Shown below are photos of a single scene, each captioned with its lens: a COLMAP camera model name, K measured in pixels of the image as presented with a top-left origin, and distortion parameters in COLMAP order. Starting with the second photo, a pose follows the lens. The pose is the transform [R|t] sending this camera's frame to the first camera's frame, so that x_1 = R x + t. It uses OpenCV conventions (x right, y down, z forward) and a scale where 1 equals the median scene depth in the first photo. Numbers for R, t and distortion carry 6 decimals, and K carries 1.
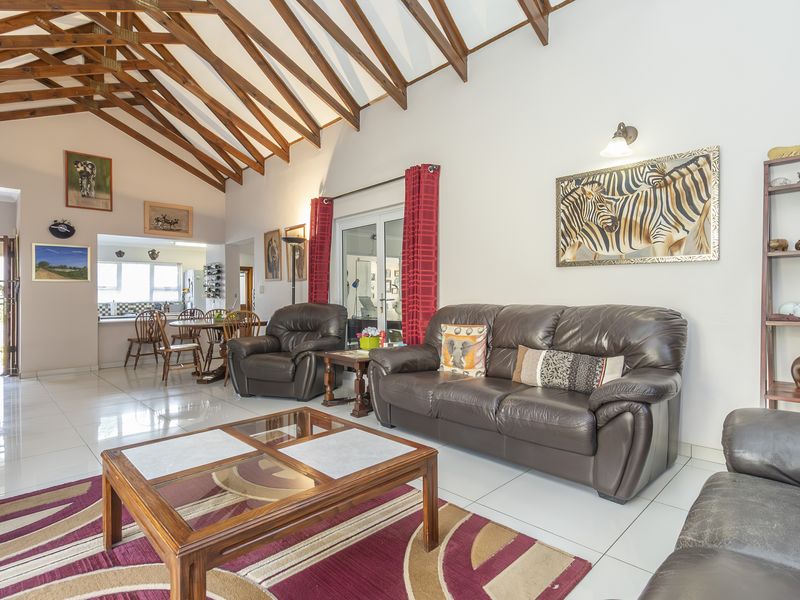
lens RADIAL K [[431.2, 0, 399.6], [0, 431.2, 296.0], [0, 0, 1]] dist [0.011490, 0.001659]
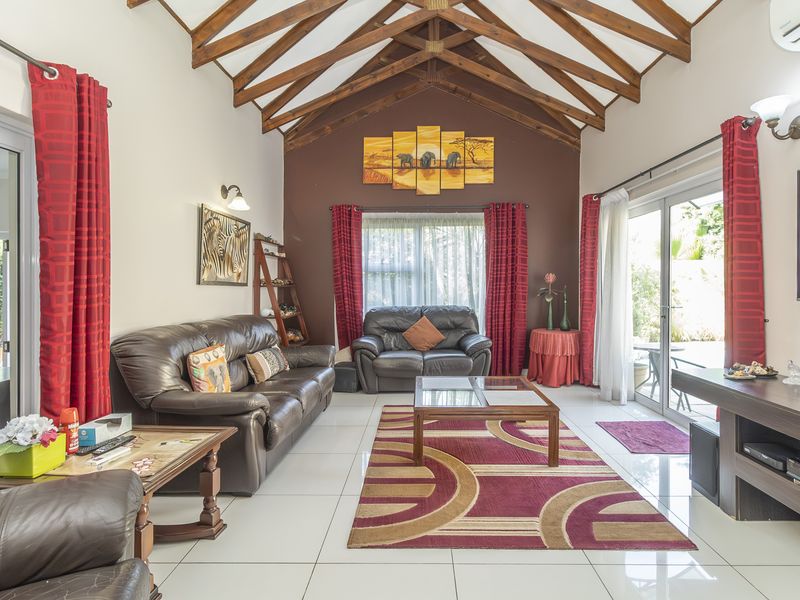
lens RADIAL K [[431.2, 0, 422.1], [0, 431.2, 280.5], [0, 0, 1]] dist [0.011490, 0.001659]
pose [[-0.713190, 0.023448, 0.700579, -0.789771], [0.011202, 0.999694, -0.022055, -0.046510], [-0.700881, -0.007881, -0.713234, 1.374426]]
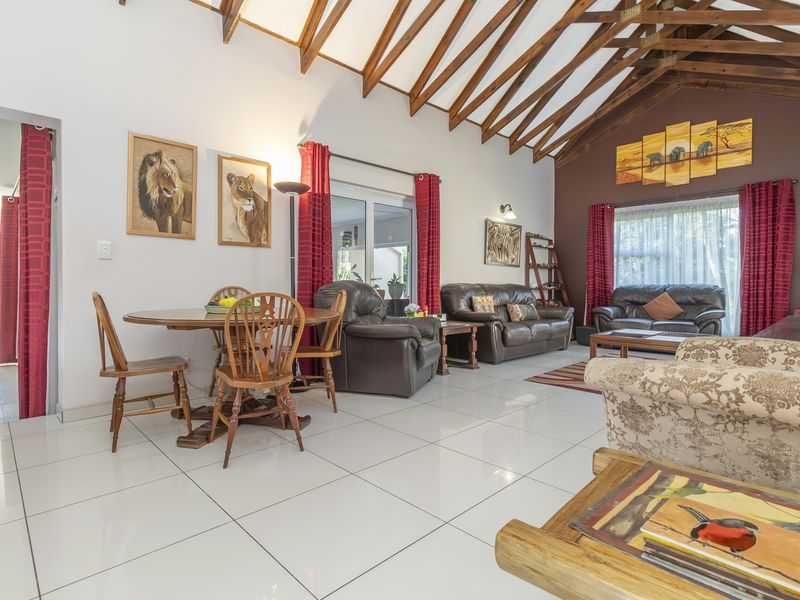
lens RADIAL K [[431.2, 0, 398.4], [0, 431.2, 299.9], [0, 0, 1]] dist [0.011490, 0.001659]
pose [[-0.005210, -0.022761, 0.999727, -1.565204], [-0.006499, 0.999721, 0.022727, 0.051997], [-0.999965, -0.006379, -0.005356, 1.391572]]
